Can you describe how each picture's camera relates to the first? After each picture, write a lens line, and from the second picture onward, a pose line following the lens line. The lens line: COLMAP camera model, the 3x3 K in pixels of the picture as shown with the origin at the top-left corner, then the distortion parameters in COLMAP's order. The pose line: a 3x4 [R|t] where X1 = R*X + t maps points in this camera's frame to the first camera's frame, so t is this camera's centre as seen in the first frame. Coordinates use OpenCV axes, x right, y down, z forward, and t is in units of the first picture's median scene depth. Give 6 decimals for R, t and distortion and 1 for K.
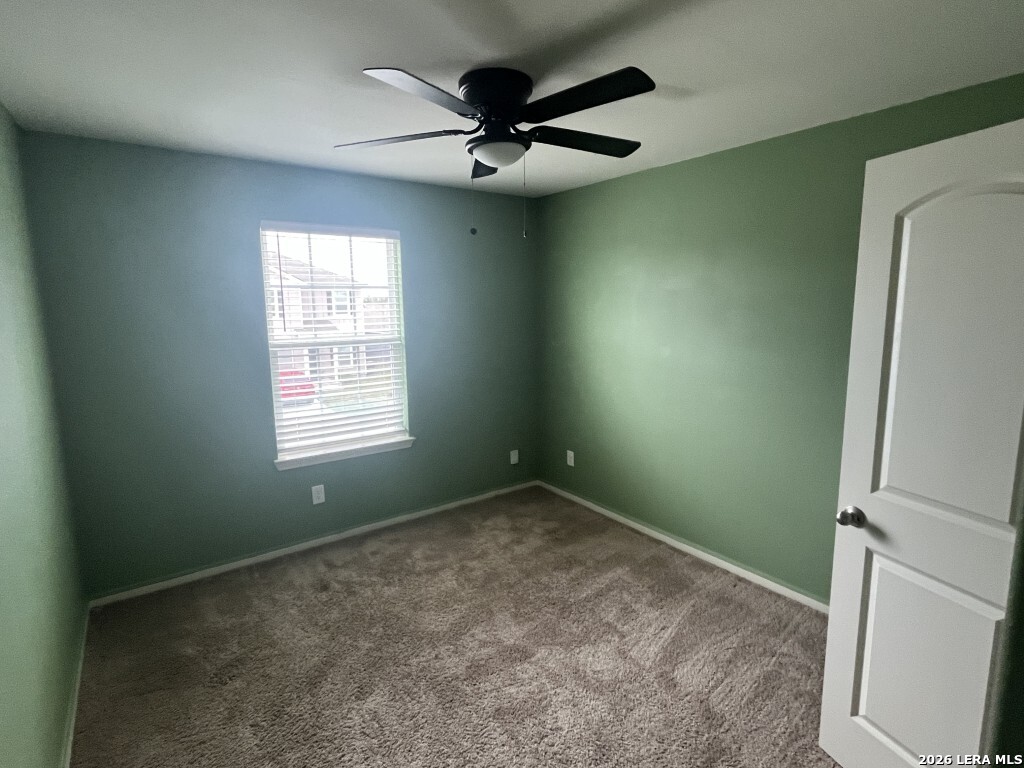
lens RADIAL K [[517.5, 0, 516.0], [0, 517.5, 382.8], [0, 0, 1]] dist [0.001920, 0.000080]
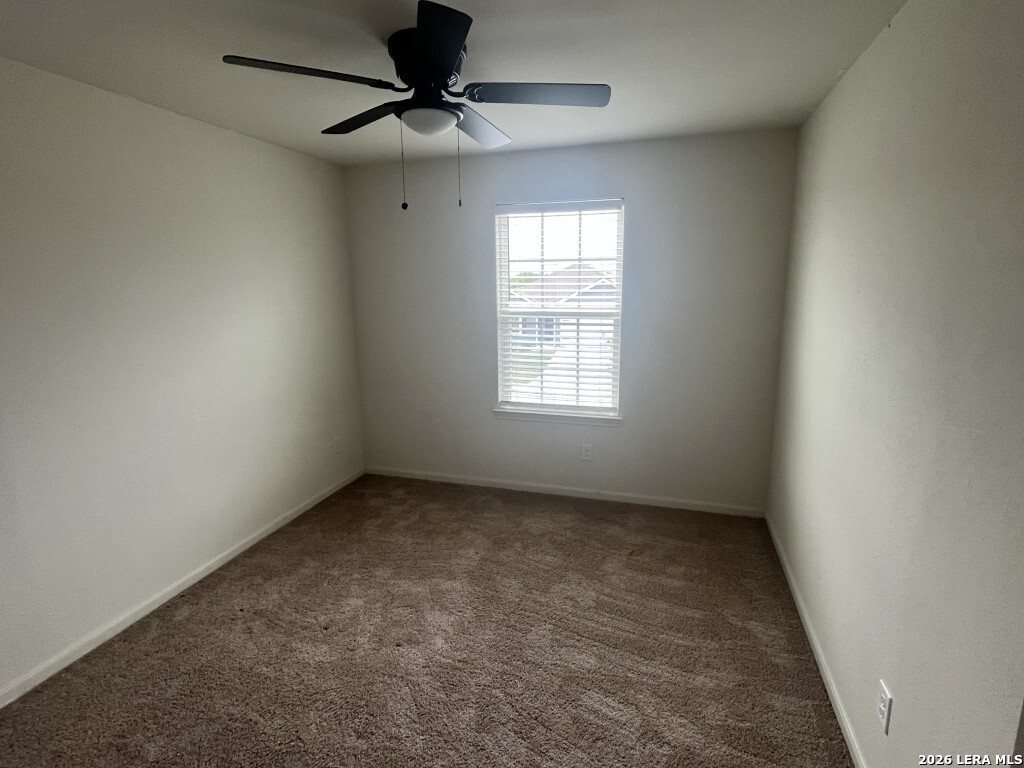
lens RADIAL K [[517.5, 0, 516.2], [0, 517.5, 381.6], [0, 0, 1]] dist [0.001920, 0.000080]
pose [[0.588873, 0.165291, -0.791143, 0.497127], [-0.123135, 0.985785, 0.114304, -0.054820], [0.798791, 0.030107, 0.600855, 0.322141]]
